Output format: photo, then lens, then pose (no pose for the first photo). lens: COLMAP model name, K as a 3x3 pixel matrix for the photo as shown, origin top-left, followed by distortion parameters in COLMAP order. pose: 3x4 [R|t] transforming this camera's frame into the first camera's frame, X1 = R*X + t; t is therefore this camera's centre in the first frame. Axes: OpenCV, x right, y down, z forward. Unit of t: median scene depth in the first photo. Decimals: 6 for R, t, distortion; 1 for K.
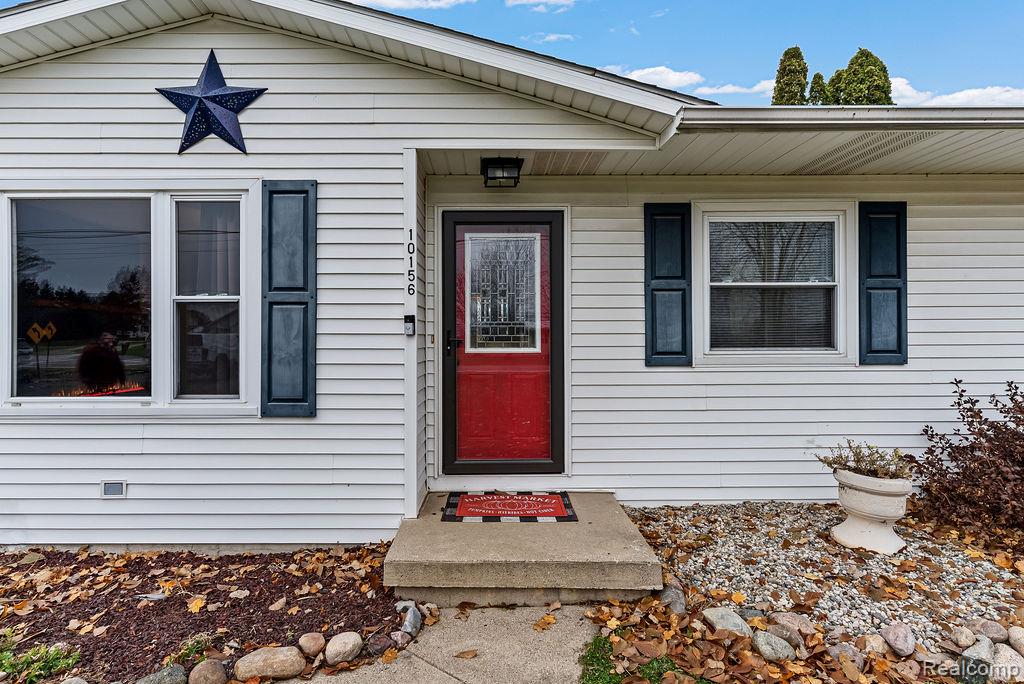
lens RADIAL K [[510.6, 0, 506.2], [0, 510.6, 346.5], [0, 0, 1]] dist [-0.003255, -0.000016]
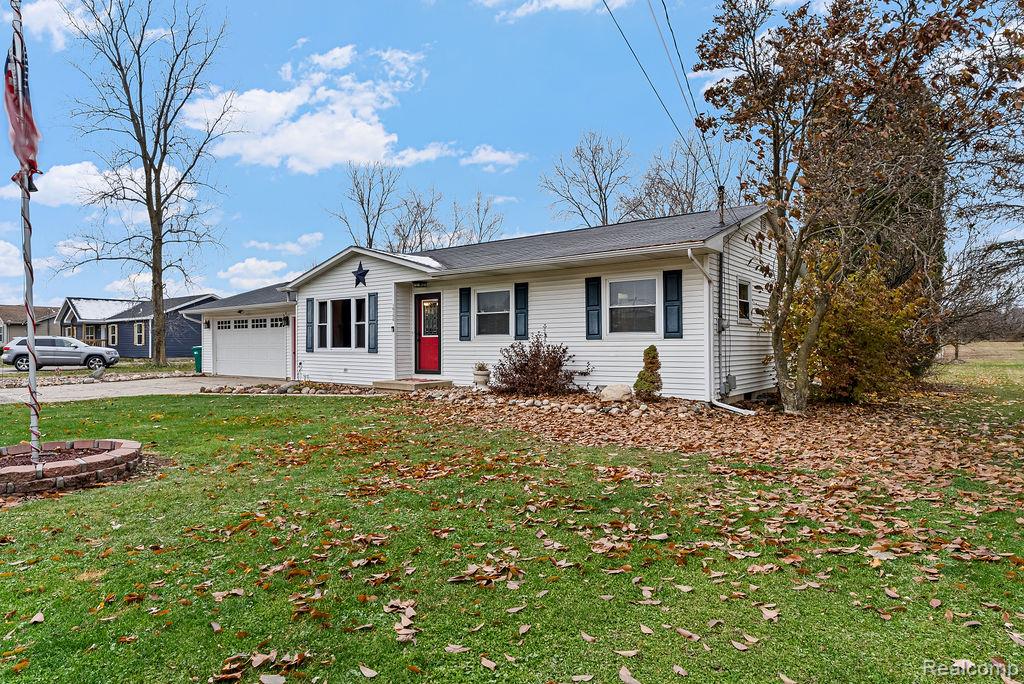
lens RADIAL K [[613.8, 0, 511.5], [0, 613.8, 346.6], [0, 0, 1]] dist [0.005250, 0.000113]
pose [[0.781981, 0.002053, -0.623299, 2.866746], [0.001706, 0.999984, 0.005435, 0.055193], [0.623300, -0.005314, 0.781965, -1.734635]]
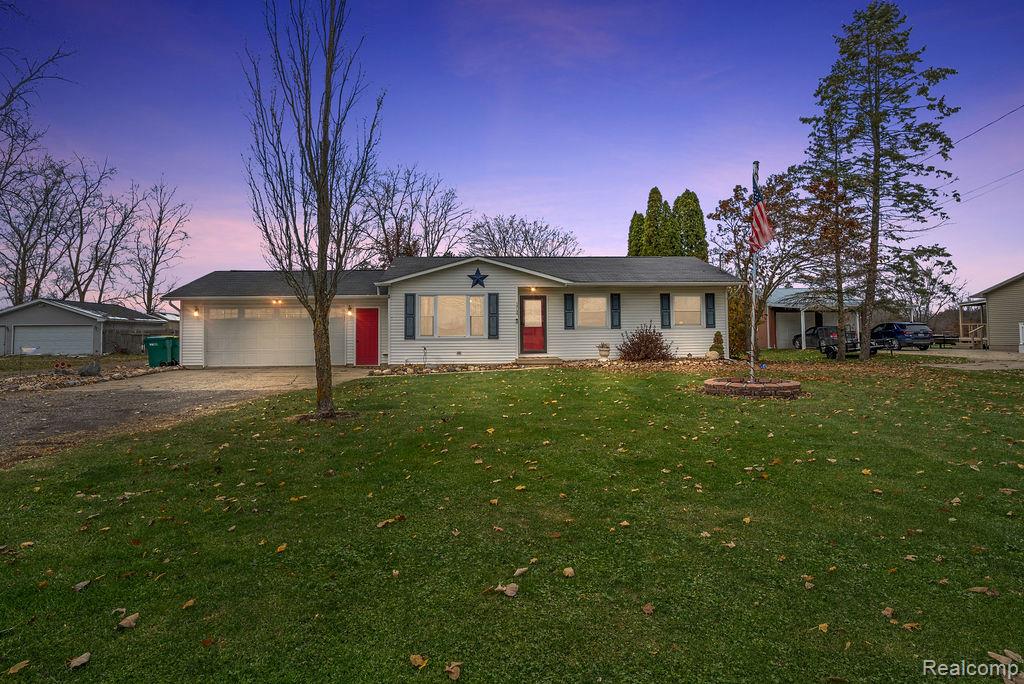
lens RADIAL K [[450.1, 0, 523.0], [0, 450.1, 323.4], [0, 0, 1]] dist [-0.001322, -0.000006]
pose [[0.998290, -0.006061, 0.058137, -0.335043], [0.008273, 0.999248, -0.037882, 0.134768], [-0.057864, 0.038298, 0.997590, -3.027372]]
